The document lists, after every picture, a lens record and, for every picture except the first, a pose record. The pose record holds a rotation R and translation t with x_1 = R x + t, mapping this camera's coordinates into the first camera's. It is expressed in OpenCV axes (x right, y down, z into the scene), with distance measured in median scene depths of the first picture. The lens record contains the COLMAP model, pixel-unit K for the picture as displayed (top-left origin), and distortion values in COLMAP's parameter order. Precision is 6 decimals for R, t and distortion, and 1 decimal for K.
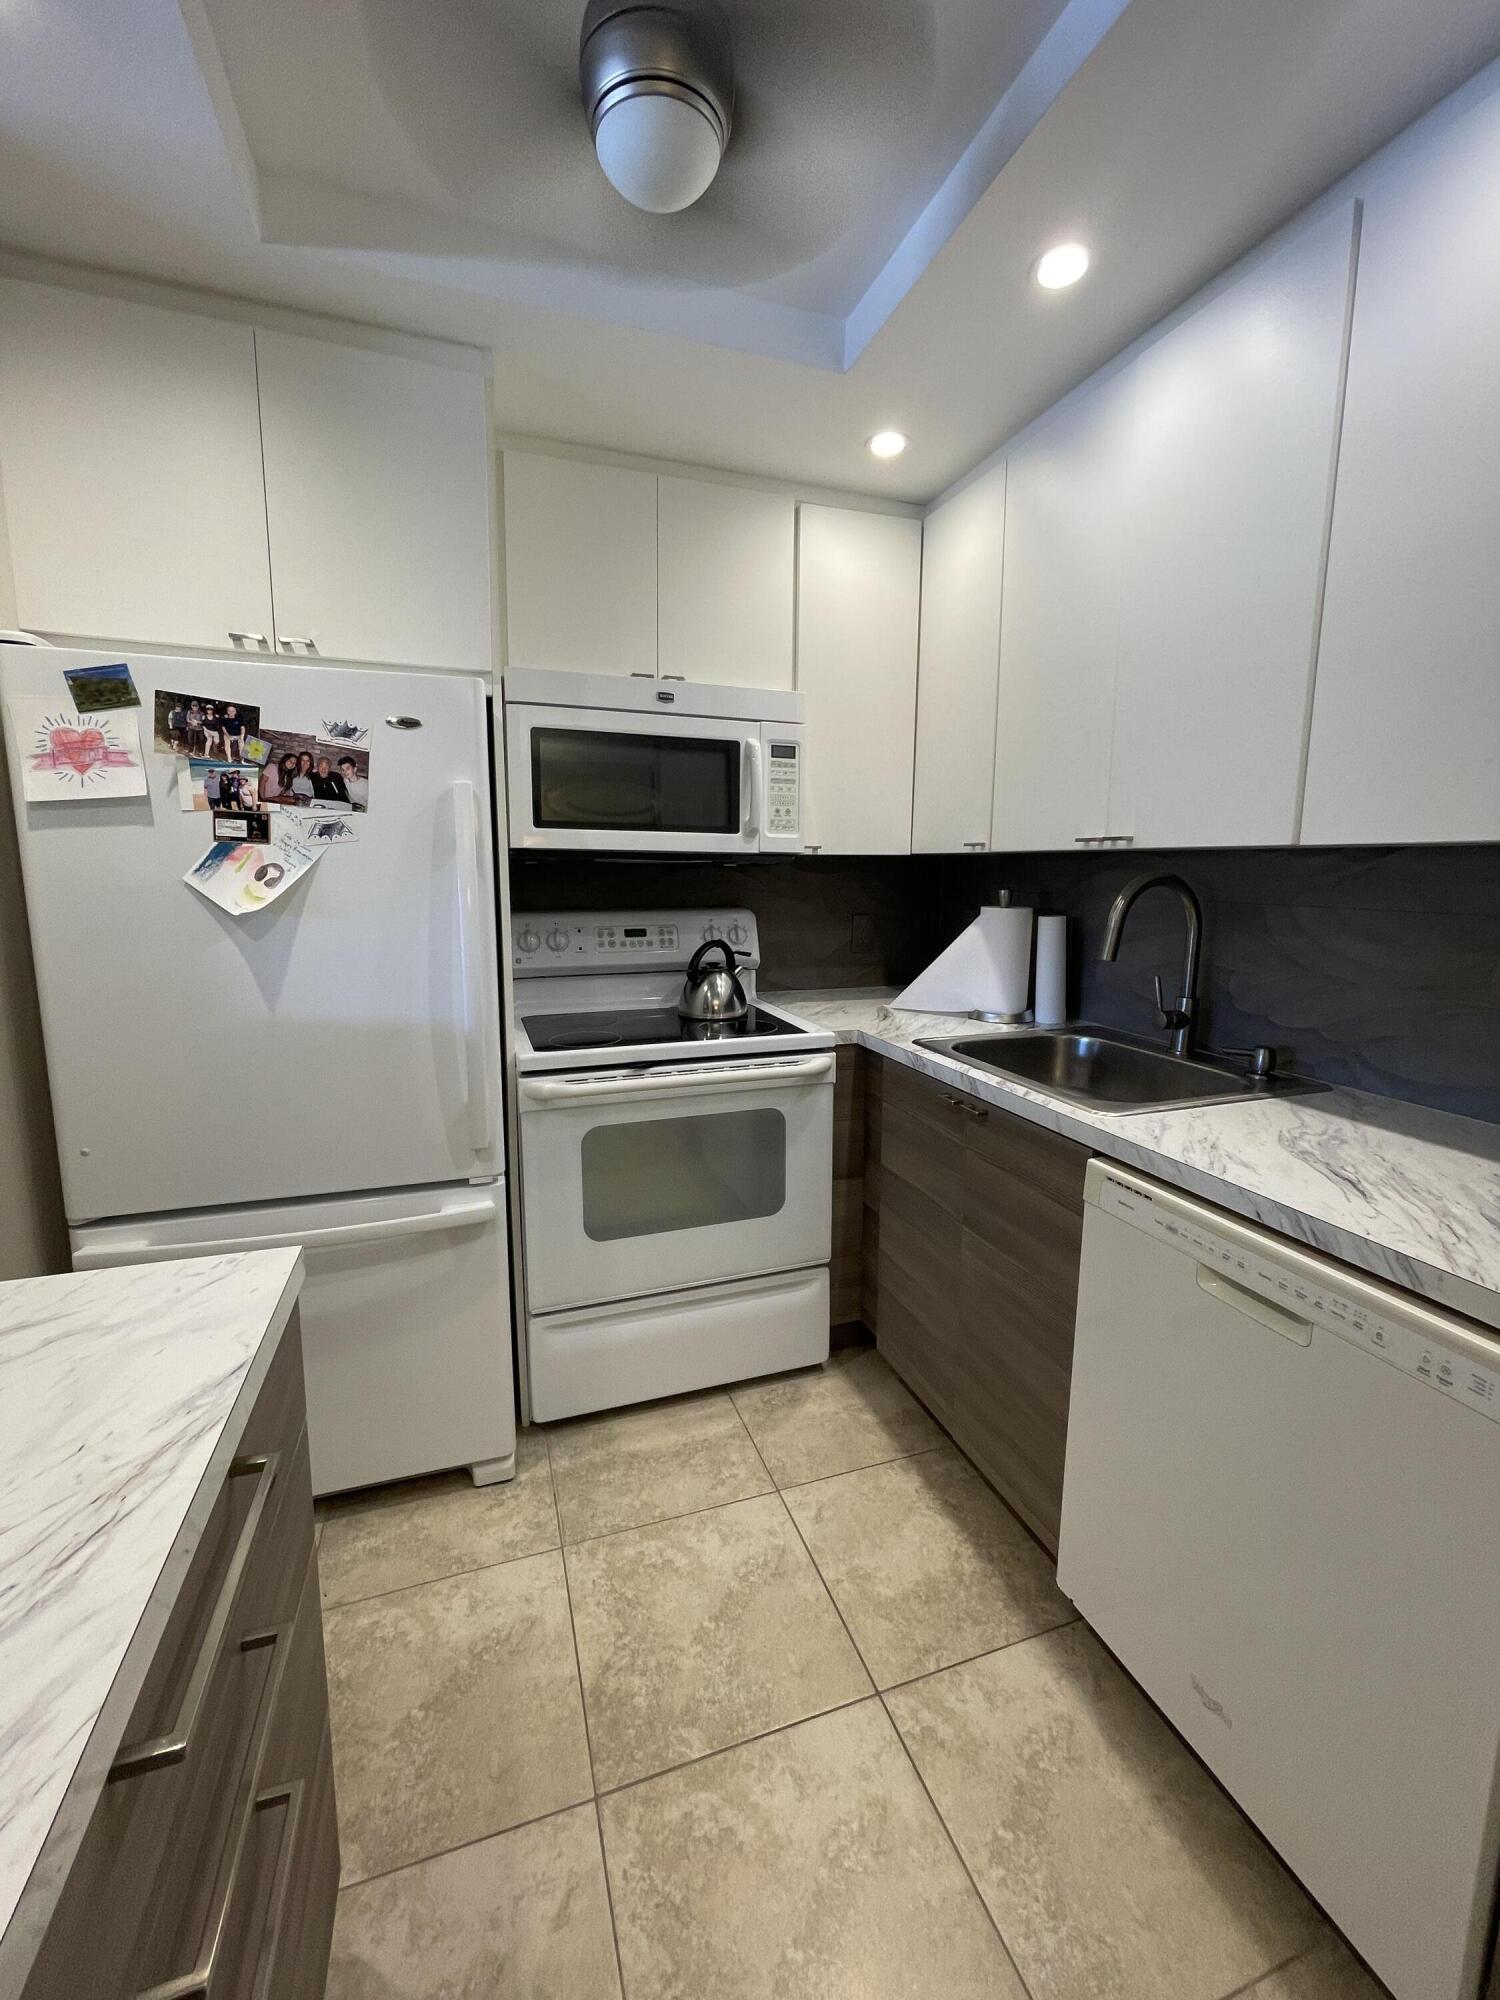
lens RADIAL K [[806.5, 0, 745.1], [0, 806.5, 992.3], [0, 0, 1]] dist [-0.008819, 0.002325]
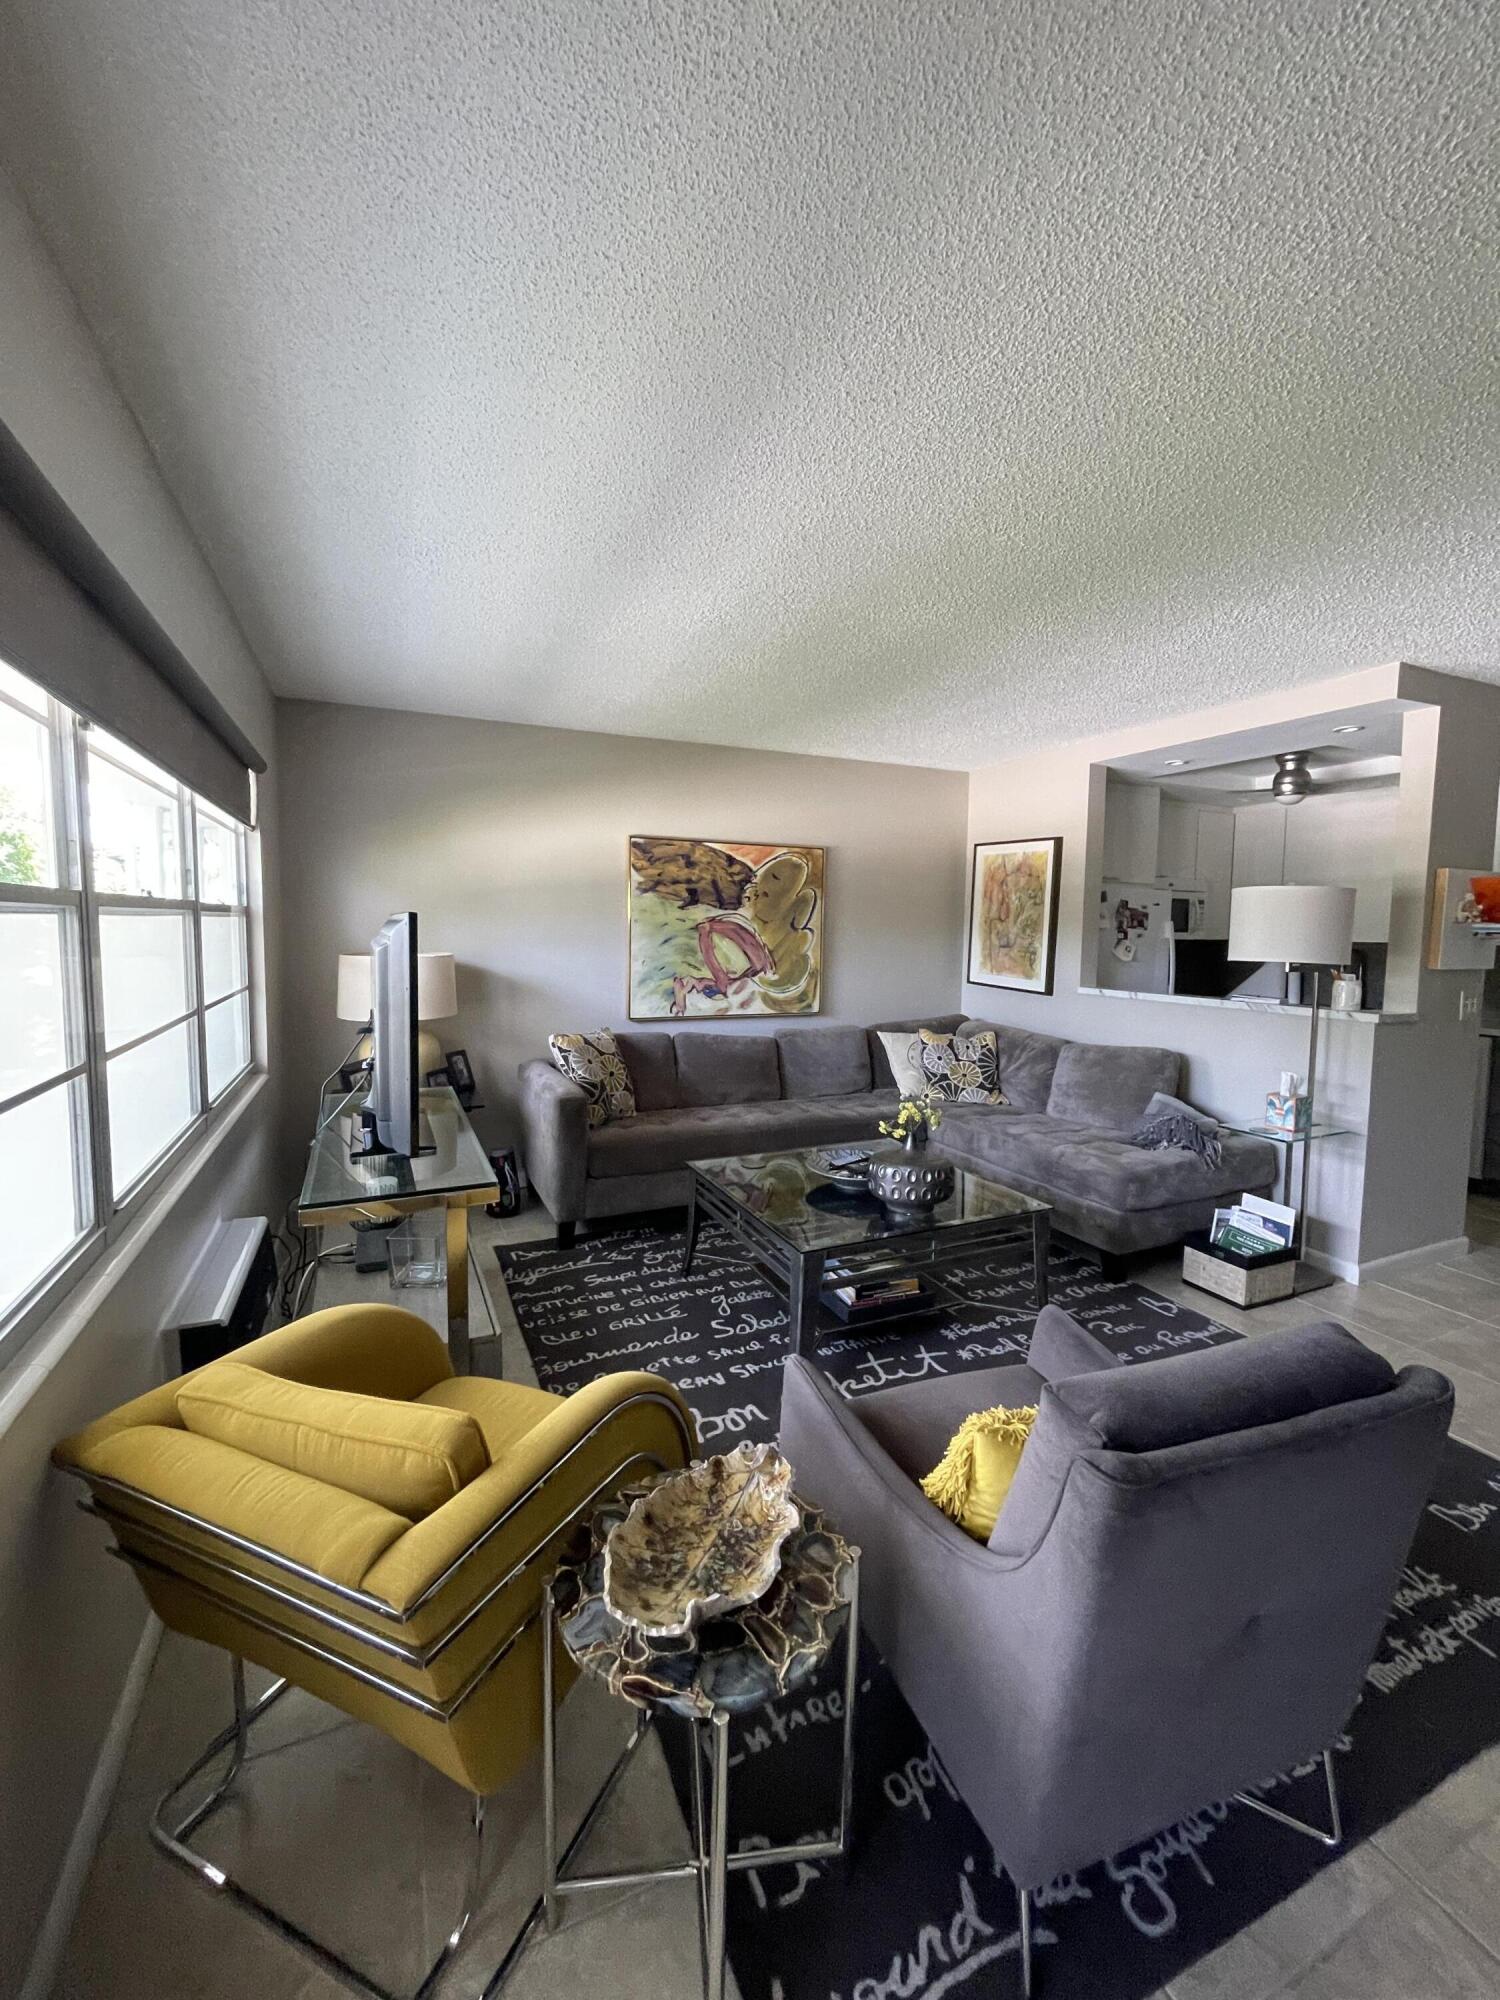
lens RADIAL K [[806.5, 0, 745.1], [0, 806.5, 992.3], [0, 0, 1]] dist [-0.008819, 0.002325]
pose [[0.996434, -0.003122, 0.084317, -2.198470], [0.009275, 0.997312, -0.072682, 0.239457], [-0.083863, 0.073205, 0.993785, -1.981237]]
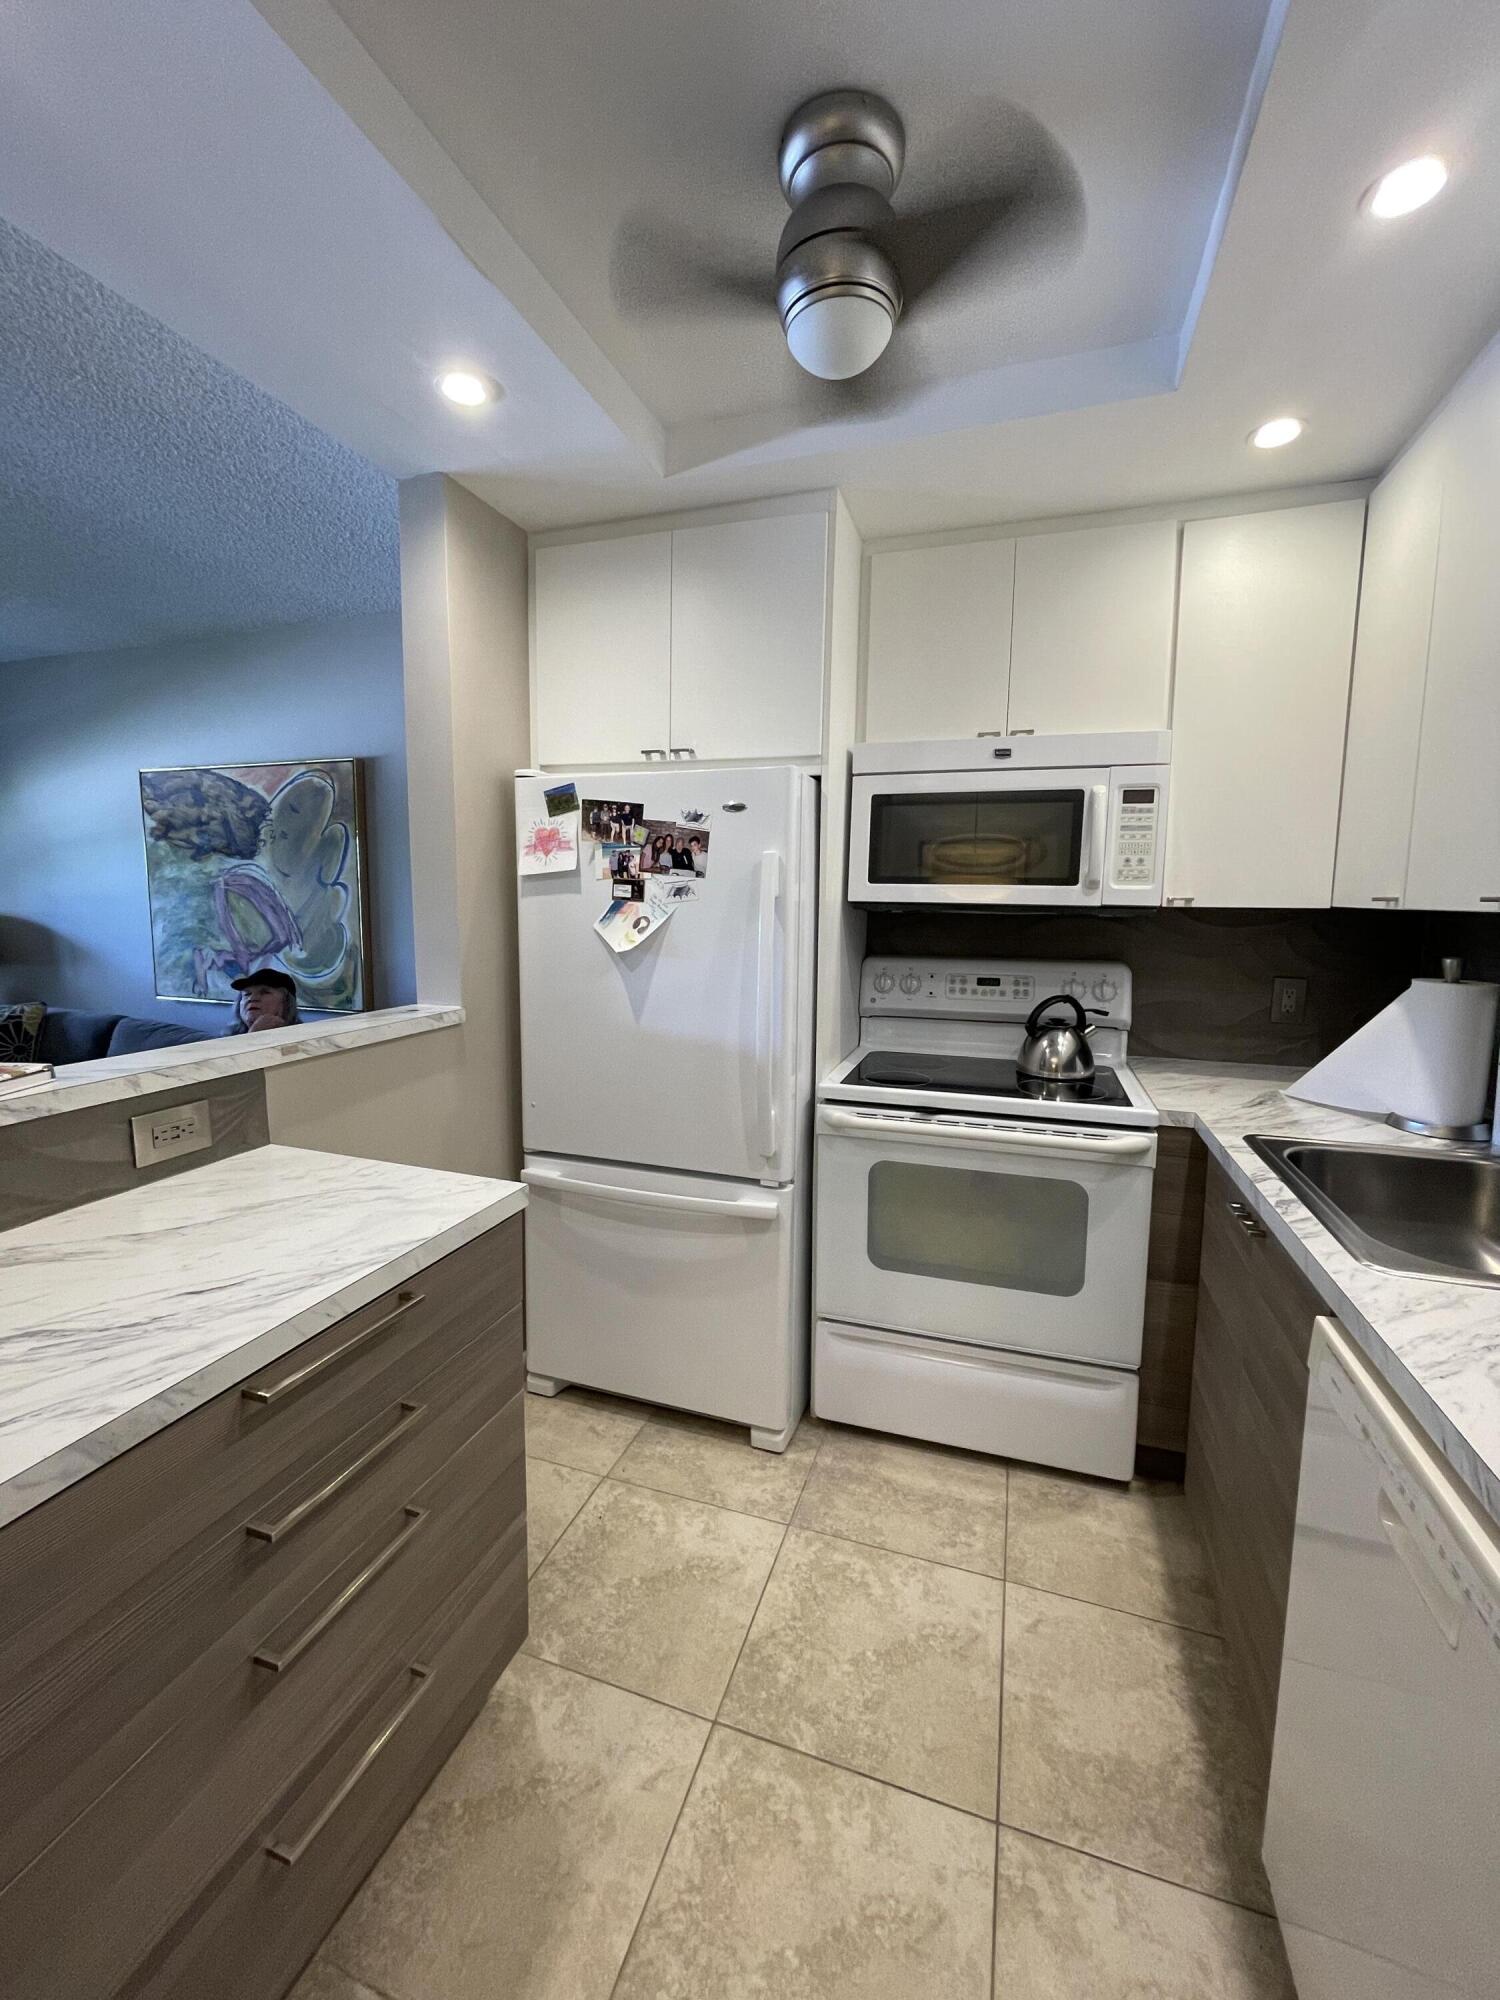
lens RADIAL K [[806.5, 0, 745.1], [0, 806.5, 992.3], [0, 0, 1]] dist [-0.008819, 0.002325]
pose [[0.790467, 0.074663, -0.607938, 0.342371], [-0.098542, 0.995115, -0.005915, -0.035786], [0.604526, 0.064583, 0.793963, 0.022593]]
